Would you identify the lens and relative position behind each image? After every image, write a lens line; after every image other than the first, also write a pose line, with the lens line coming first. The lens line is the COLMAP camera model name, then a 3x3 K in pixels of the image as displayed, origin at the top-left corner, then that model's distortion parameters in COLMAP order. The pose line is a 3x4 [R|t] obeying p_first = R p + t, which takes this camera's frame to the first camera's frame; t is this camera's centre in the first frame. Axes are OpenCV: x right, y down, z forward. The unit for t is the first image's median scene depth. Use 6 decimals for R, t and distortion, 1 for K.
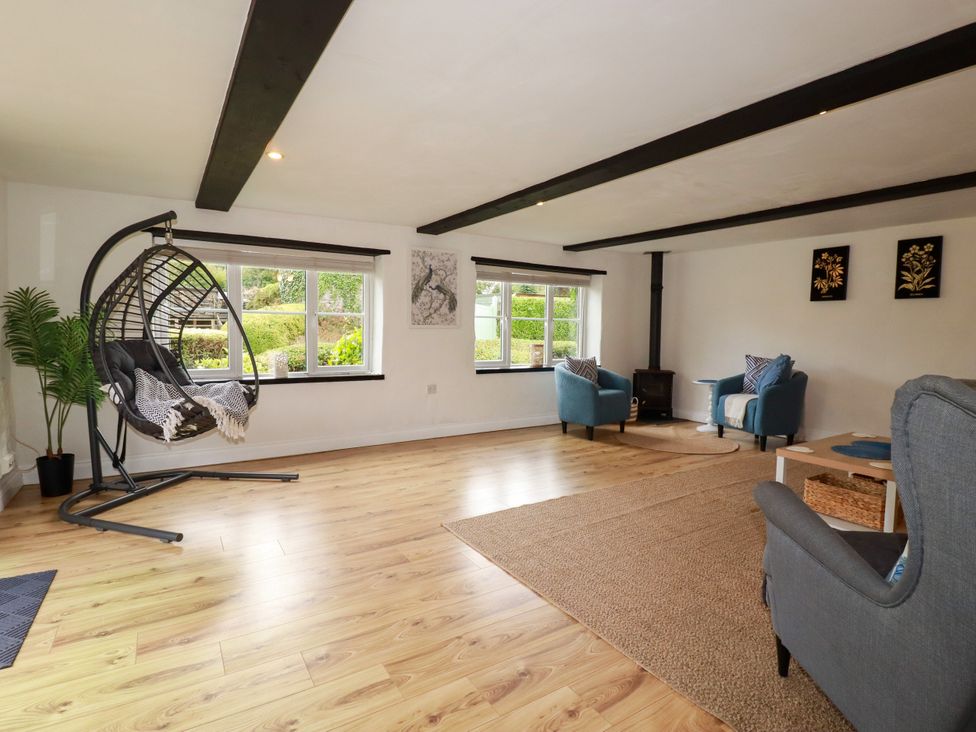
lens RADIAL K [[519.8, 0, 485.5], [0, 519.8, 366.8], [0, 0, 1]] dist [-0.006811, -0.006642]
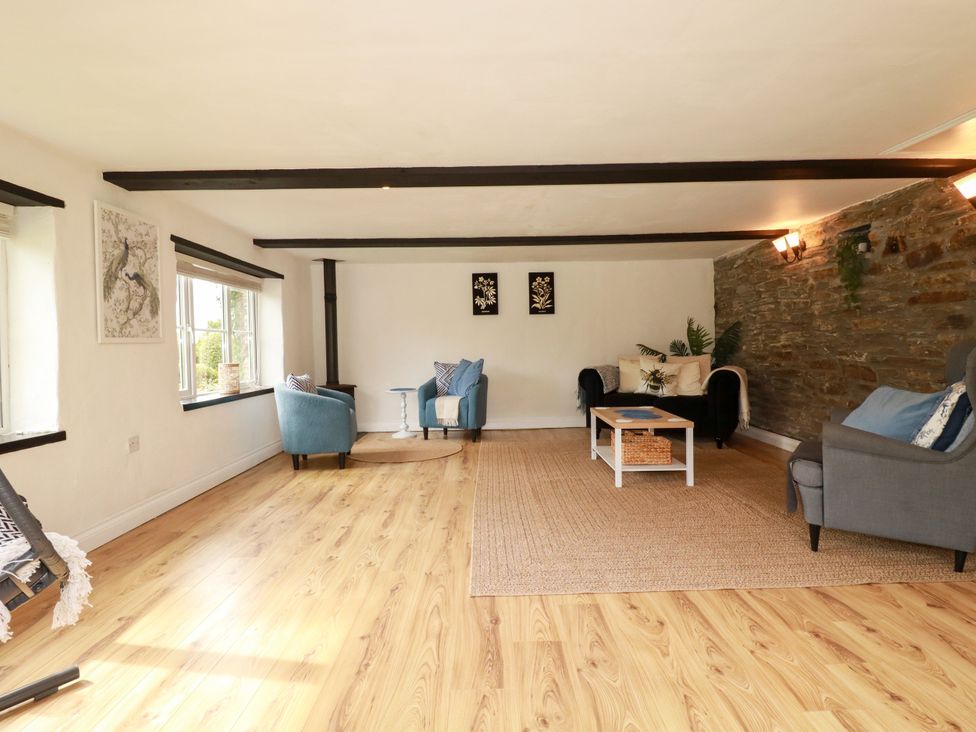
lens RADIAL K [[519.8, 0, 487.0], [0, 519.8, 364.7], [0, 0, 1]] dist [-0.006811, -0.006642]
pose [[0.510963, -0.054216, 0.857891, -0.423131], [0.088425, 0.996030, 0.010280, -0.019415], [-0.855043, 0.070606, 0.513728, 0.351706]]
